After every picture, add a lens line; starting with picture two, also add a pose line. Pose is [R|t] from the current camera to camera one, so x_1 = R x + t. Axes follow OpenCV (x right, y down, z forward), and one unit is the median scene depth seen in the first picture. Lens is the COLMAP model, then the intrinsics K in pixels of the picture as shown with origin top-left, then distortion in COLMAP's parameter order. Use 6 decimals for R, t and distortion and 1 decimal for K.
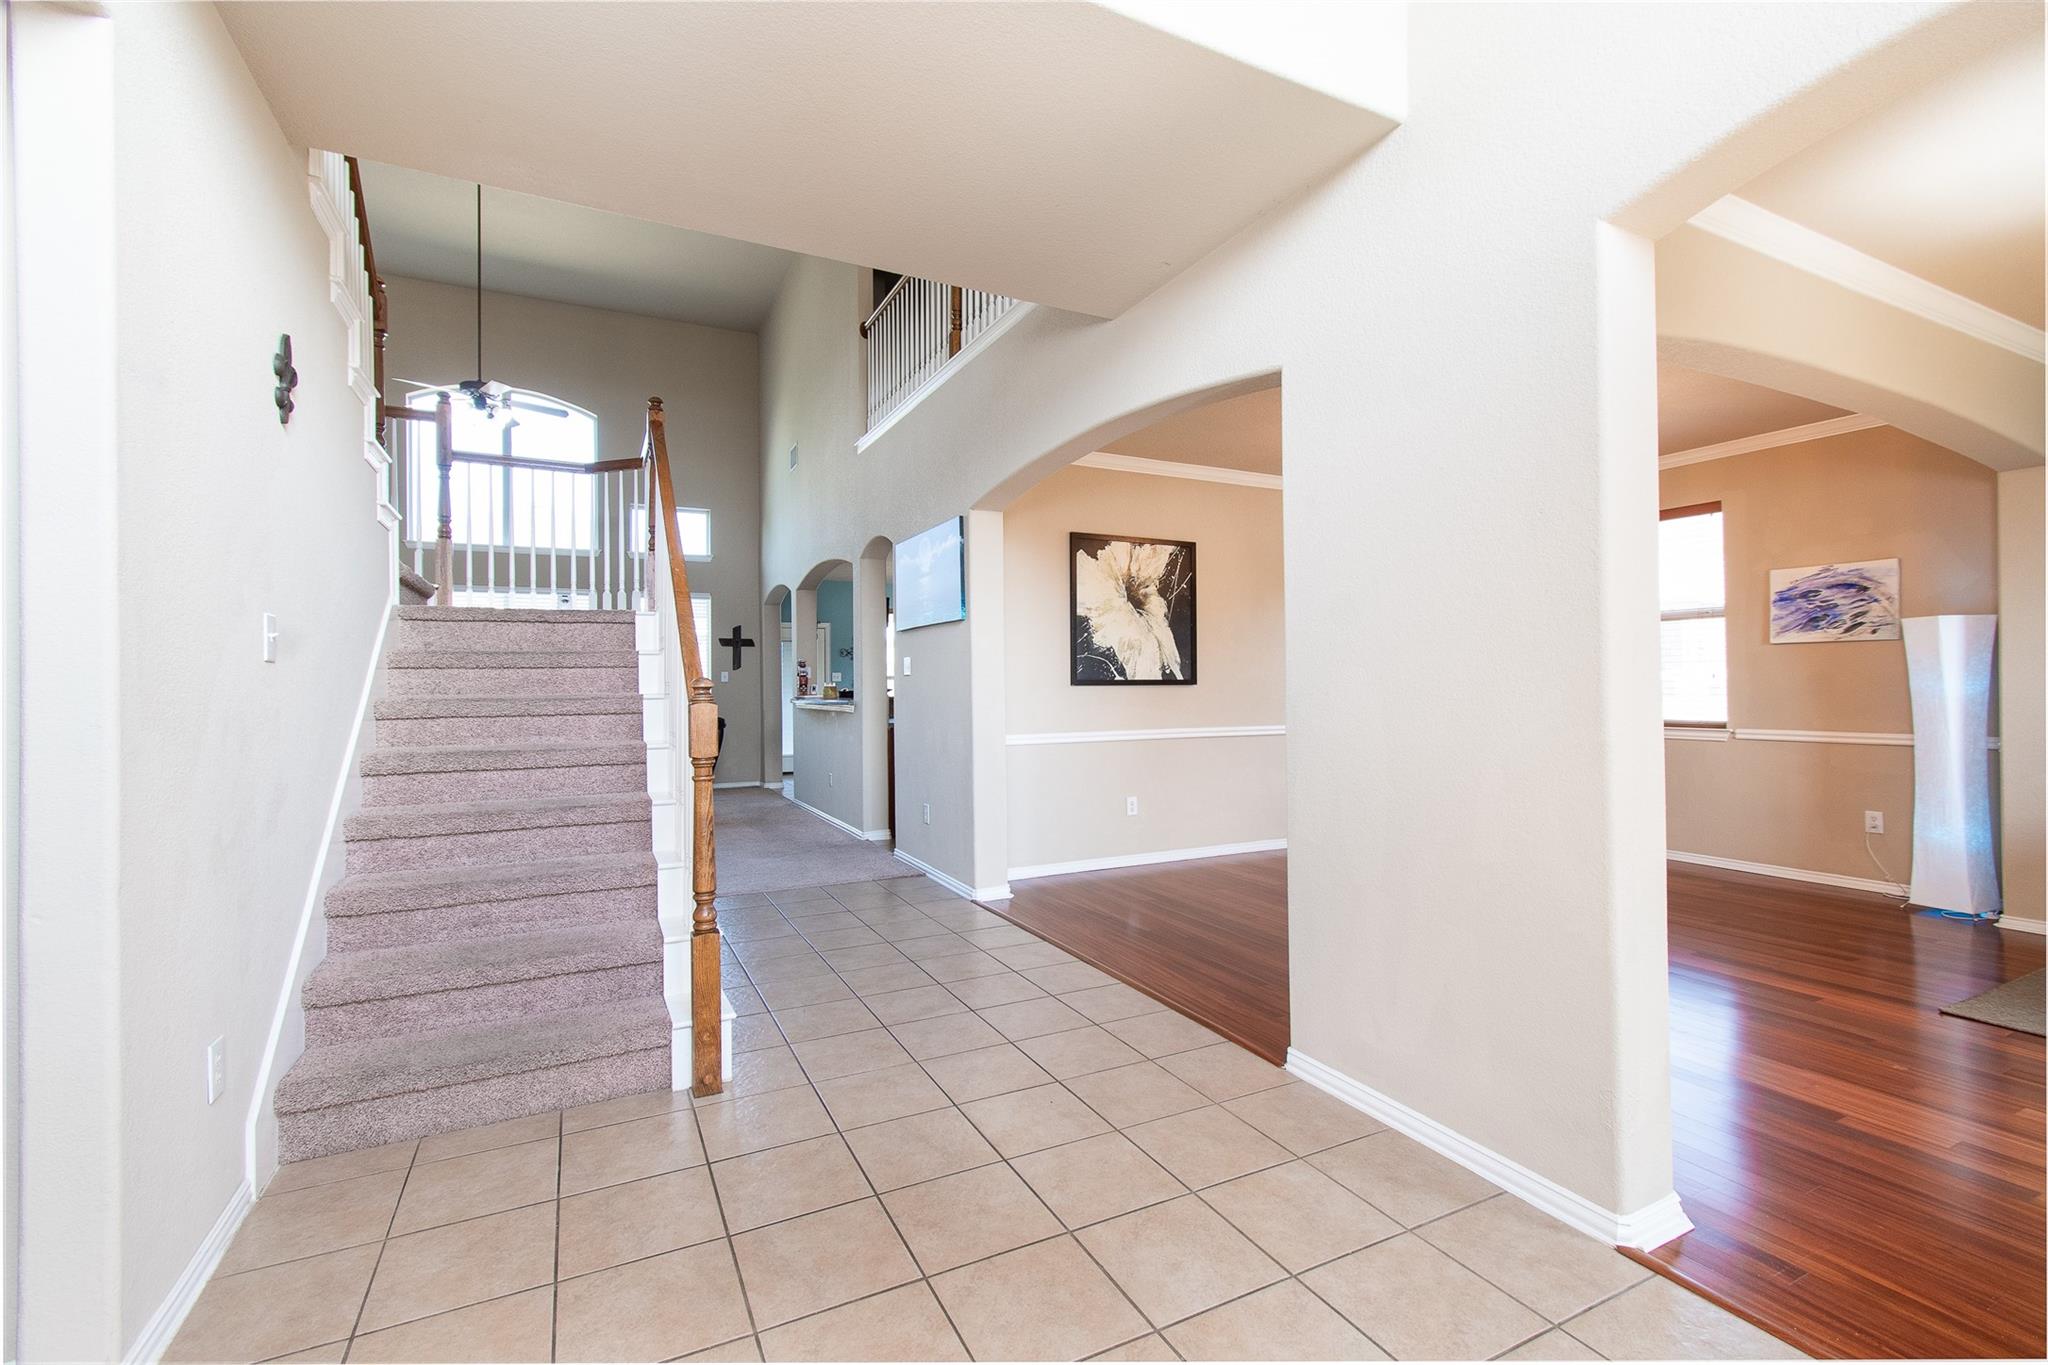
lens RADIAL K [[910.9, 0, 1046.0], [0, 910.9, 667.5], [0, 0, 1]] dist [0.002825, -0.003795]
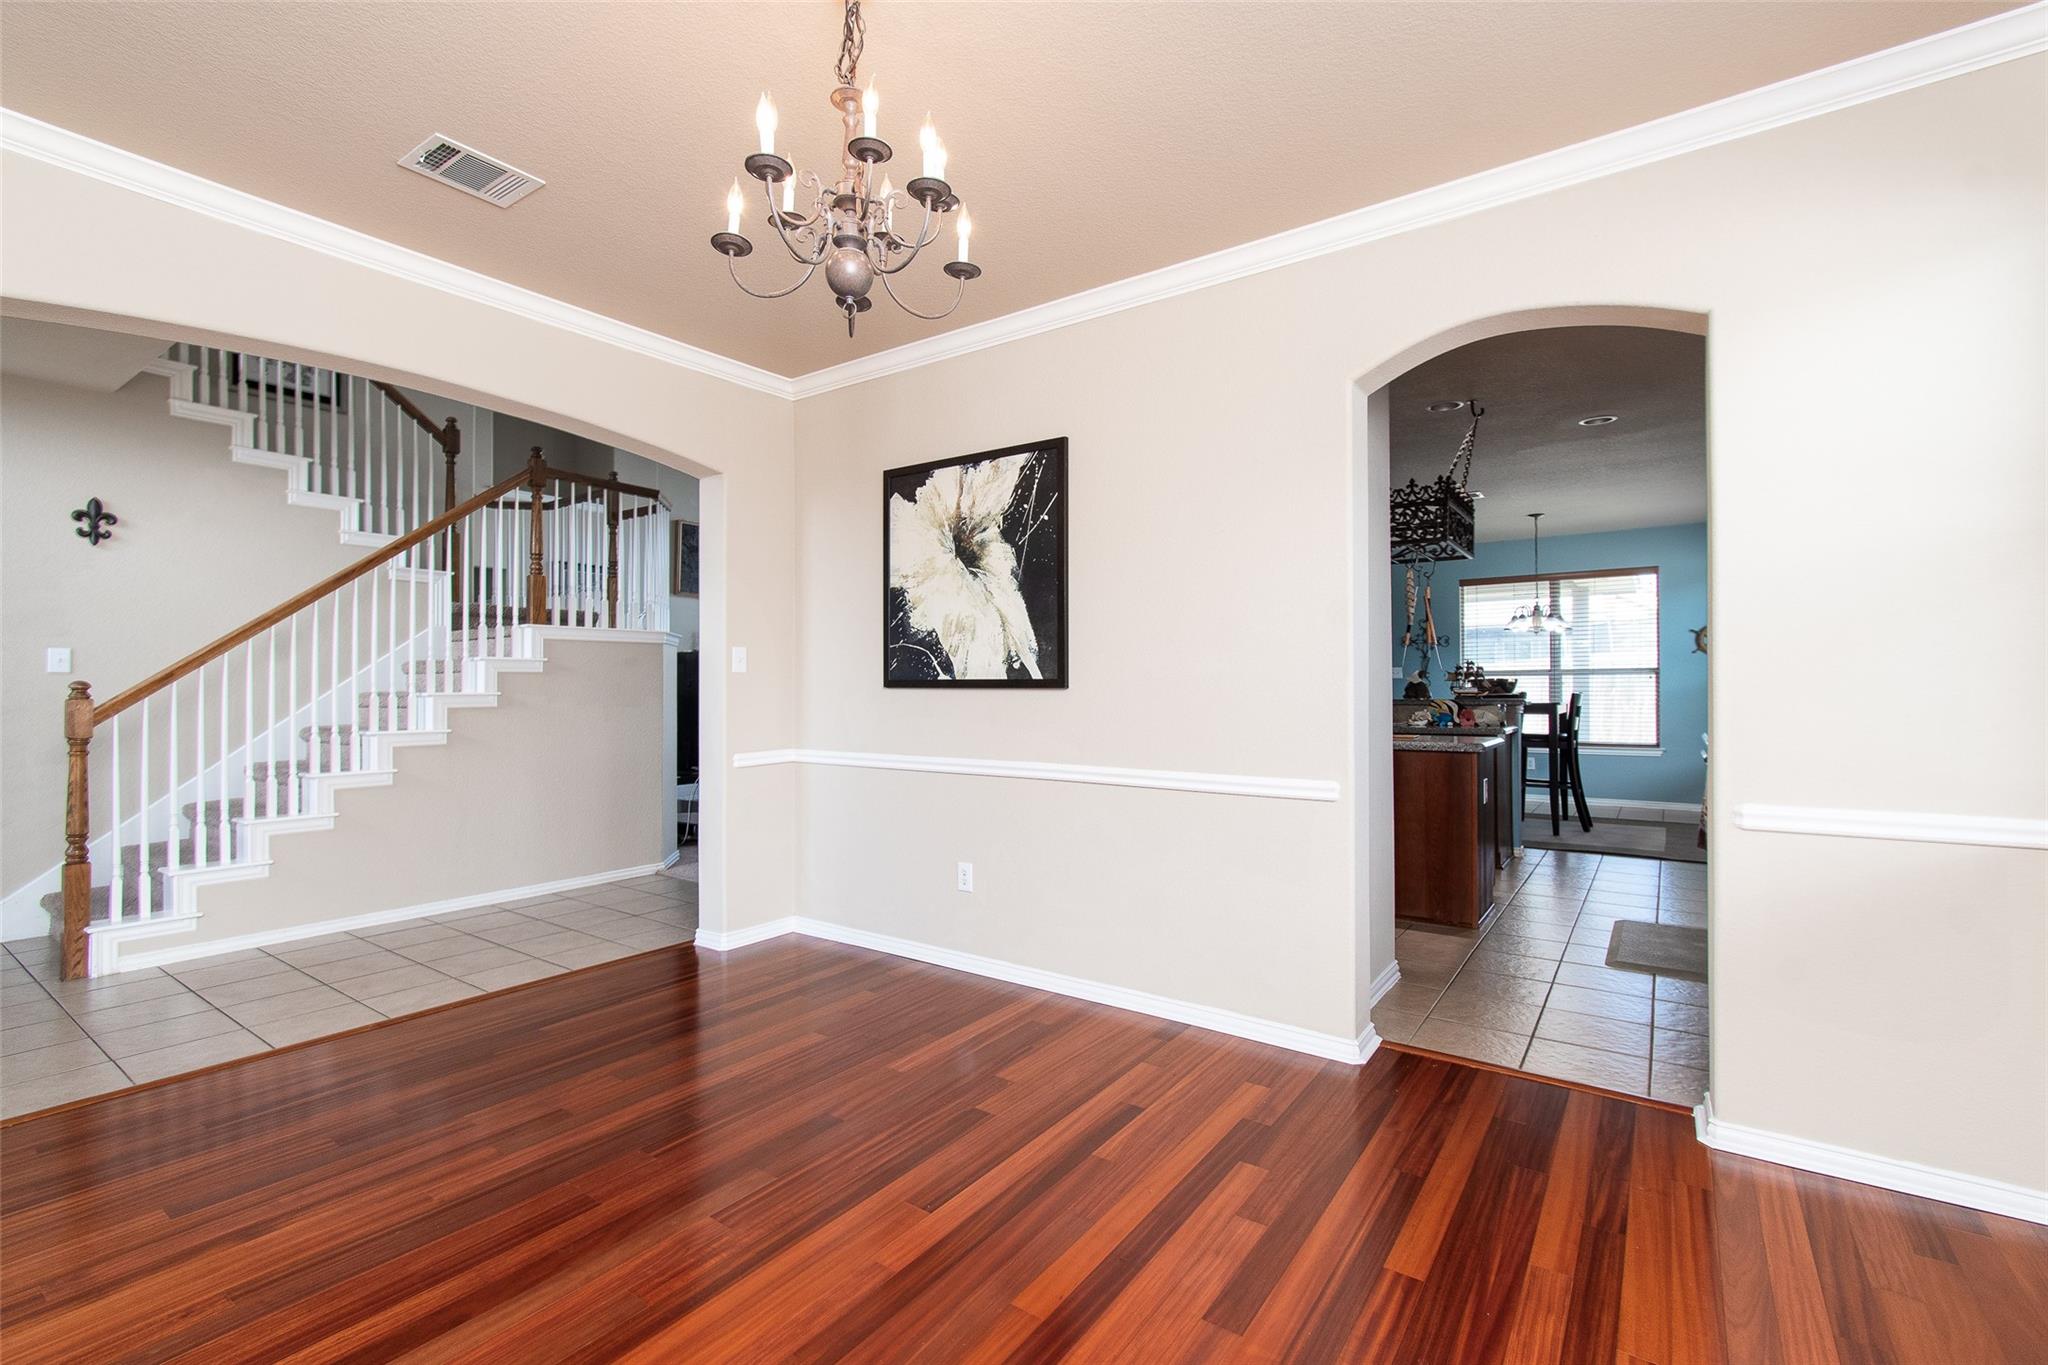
lens RADIAL K [[910.9, 0, 1029.1], [0, 910.9, 692.5], [0, 0, 1]] dist [0.002825, -0.003795]
pose [[0.477257, 0.005598, -0.878746, 0.681024], [0.006942, 0.999924, 0.010140, 0.016574], [0.878736, -0.010939, 0.477182, 0.737579]]
